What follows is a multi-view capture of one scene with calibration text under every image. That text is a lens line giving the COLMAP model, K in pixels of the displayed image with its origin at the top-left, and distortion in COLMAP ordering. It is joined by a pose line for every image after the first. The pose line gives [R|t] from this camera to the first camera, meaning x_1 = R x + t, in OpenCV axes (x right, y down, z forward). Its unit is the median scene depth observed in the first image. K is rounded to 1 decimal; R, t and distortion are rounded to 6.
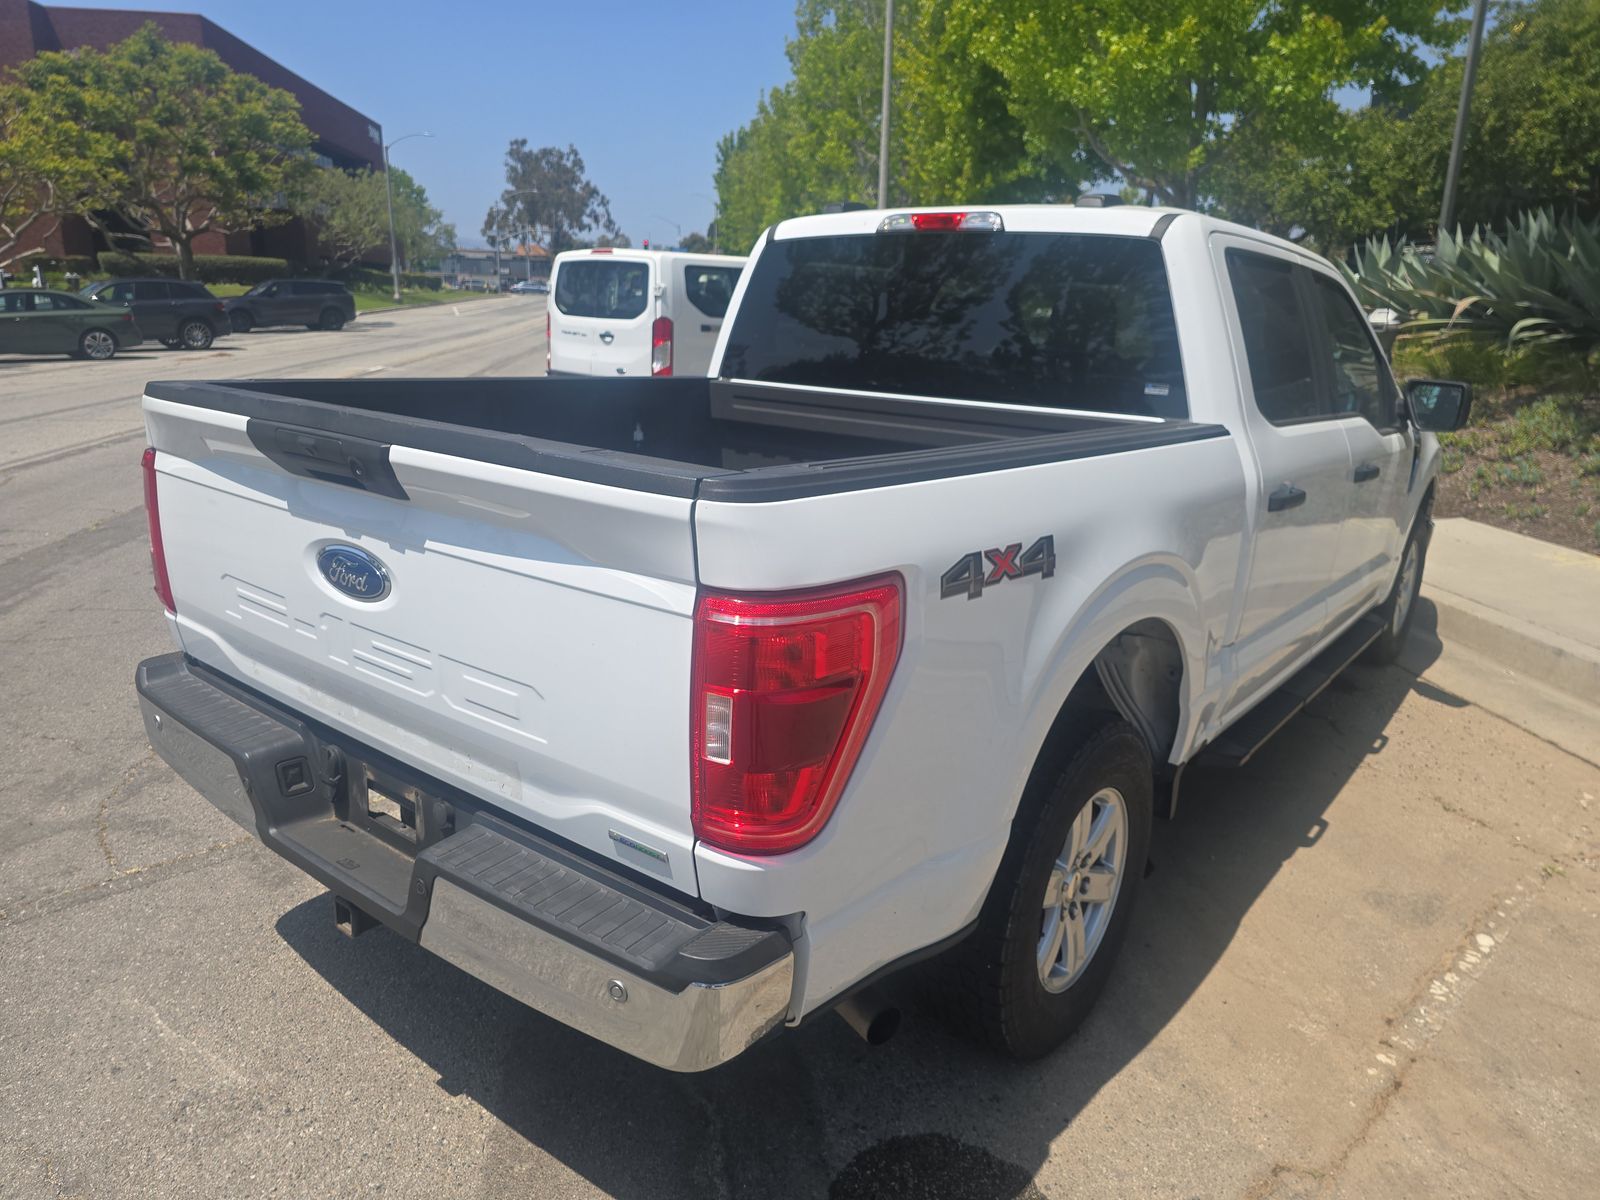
lens RADIAL K [[1069.8, 0, 800.0], [0, 1069.8, 600.0], [0, 0, 1]] dist [0.038522, -0.030354]
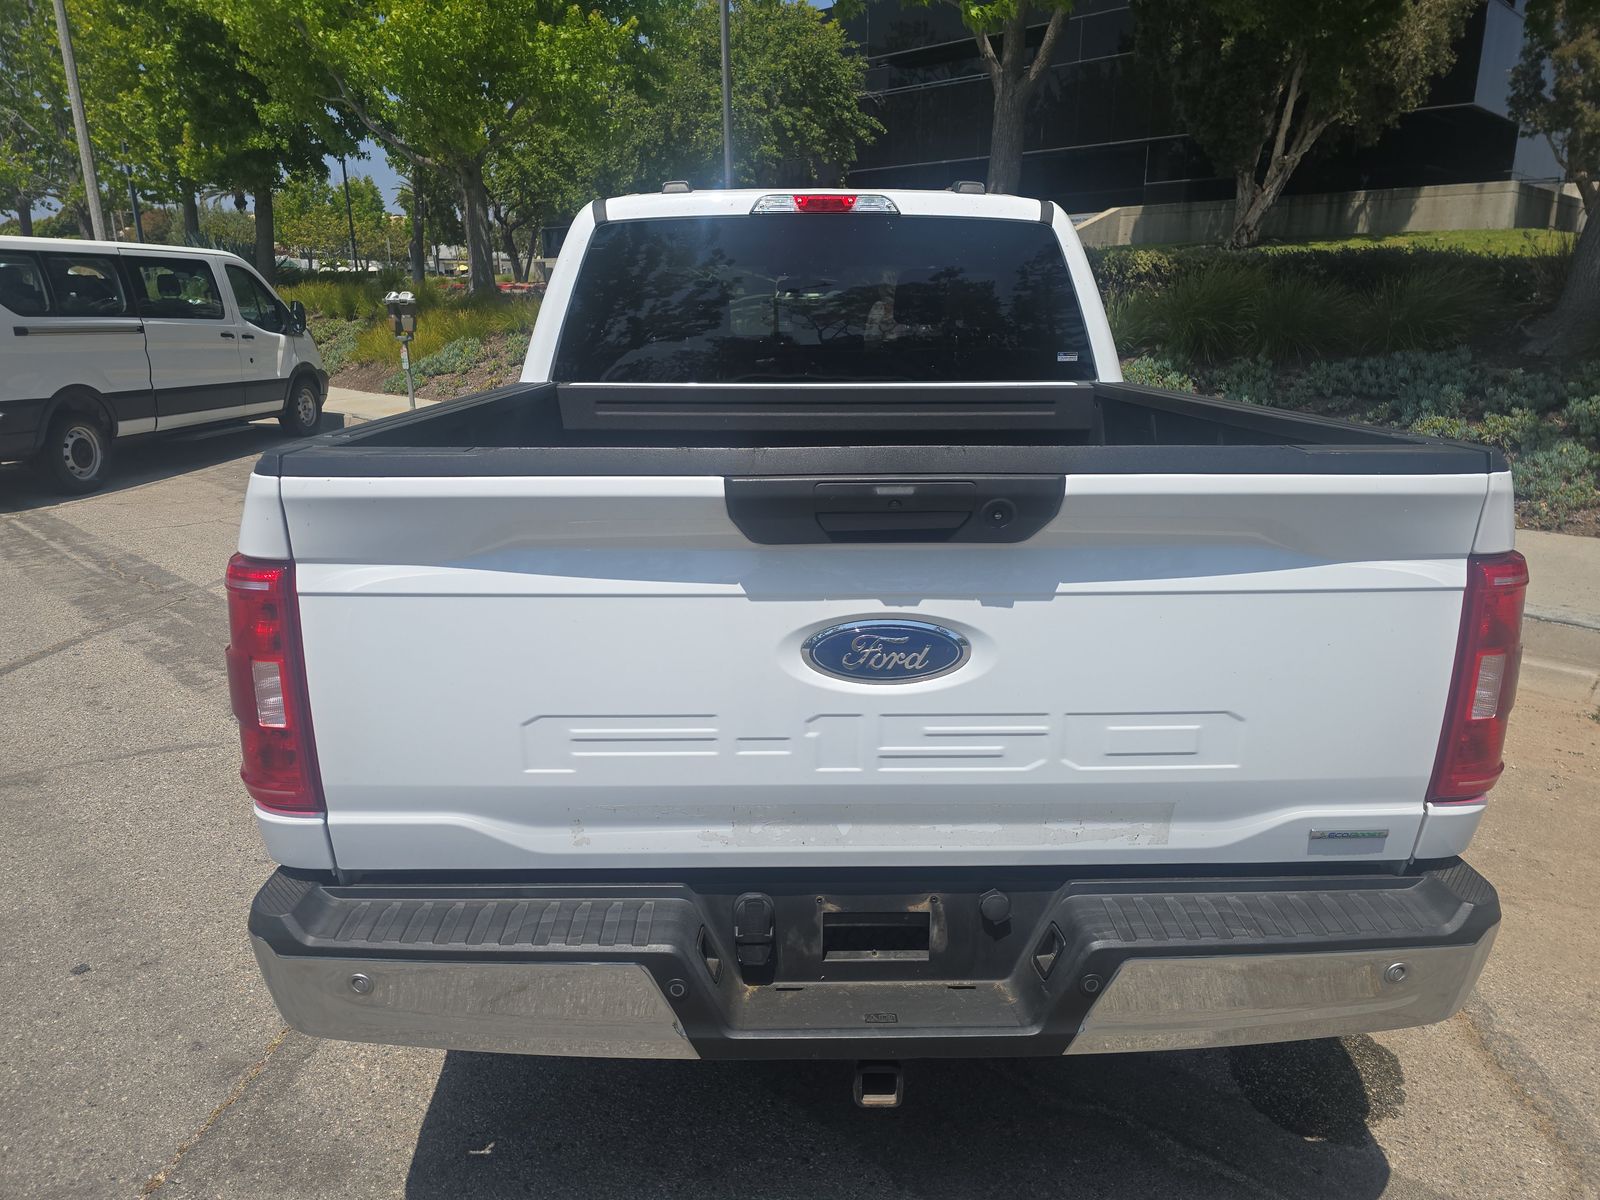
lens RADIAL K [[1069.8, 0, 800.0], [0, 1069.8, 600.0], [0, 0, 1]] dist [0.038522, -0.030354]
pose [[0.778829, -0.205206, 0.592719, -0.803537], [0.195532, 0.977311, 0.081428, -0.120586], [-0.595980, 0.052477, 0.801282, 0.357298]]
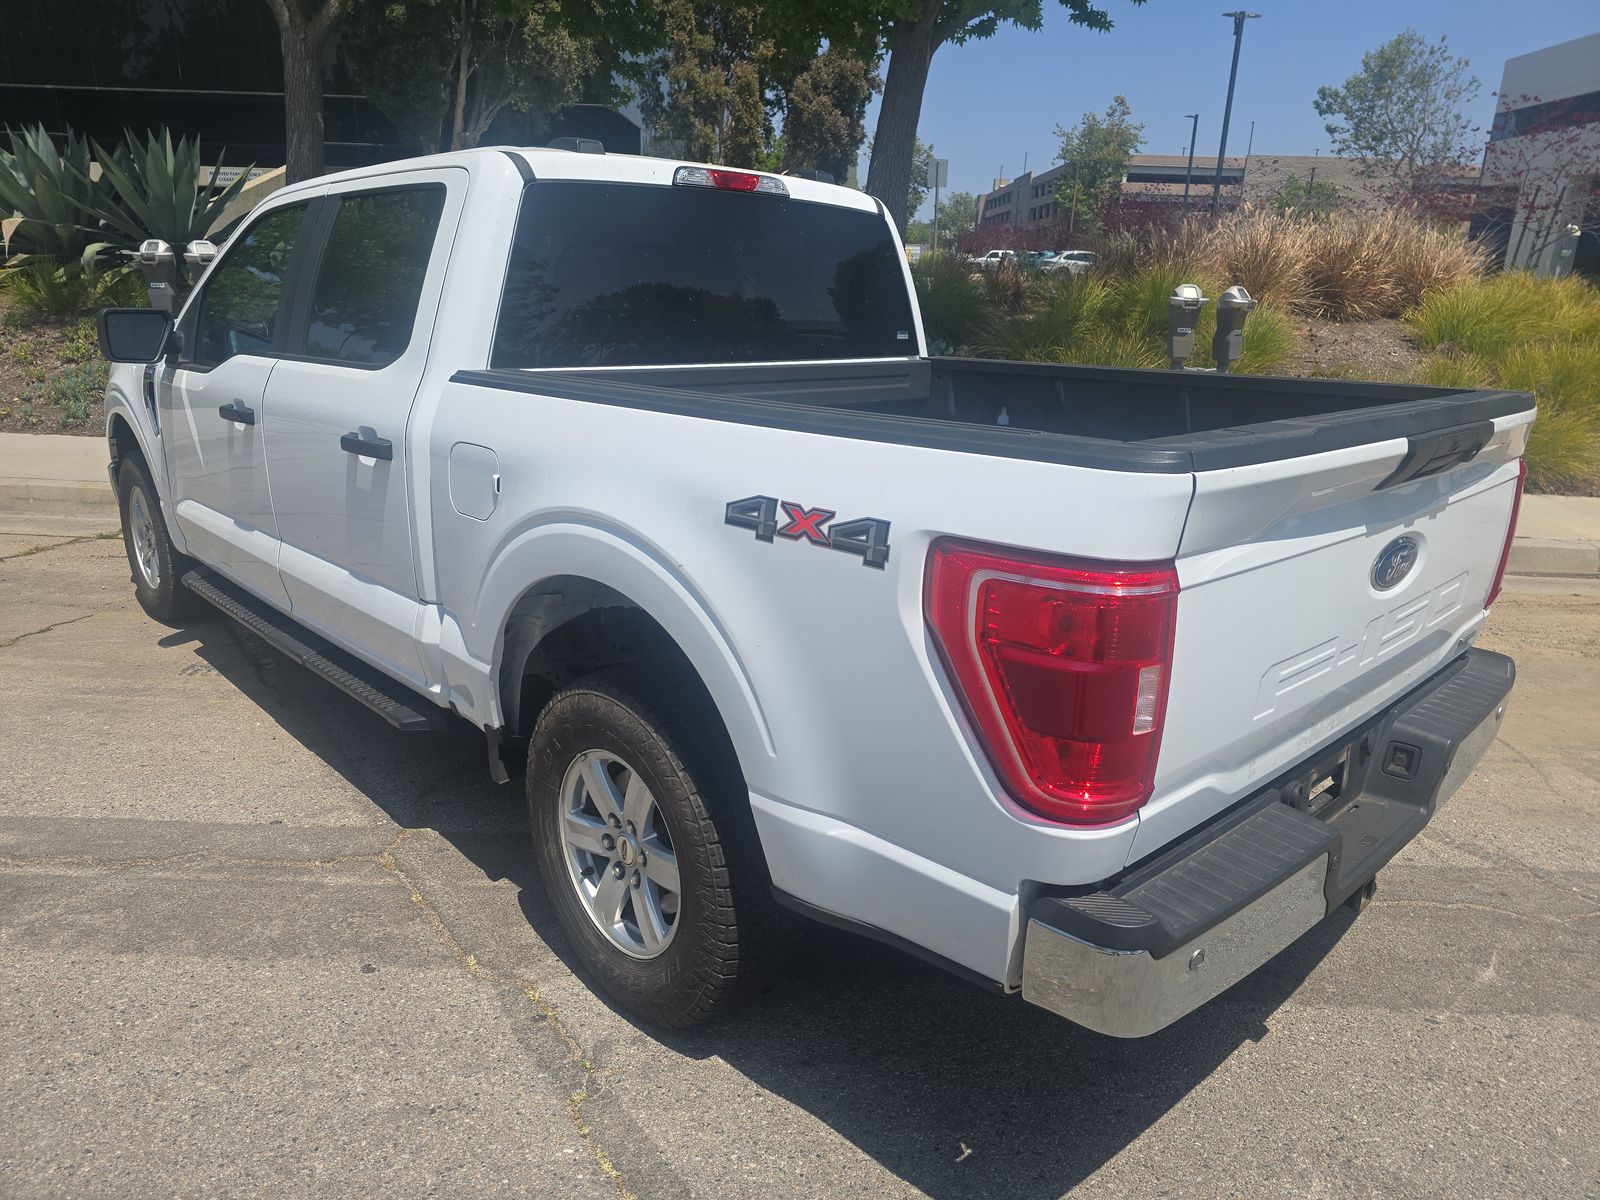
lens RADIAL K [[1069.8, 0, 800.0], [0, 1069.8, 600.0], [0, 0, 1]] dist [0.038522, -0.030354]
pose [[0.162195, -0.310477, 0.936641, -1.312081], [0.236842, 0.933712, 0.268493, -0.359161], [-0.957914, 0.178288, 0.224978, 1.158570]]
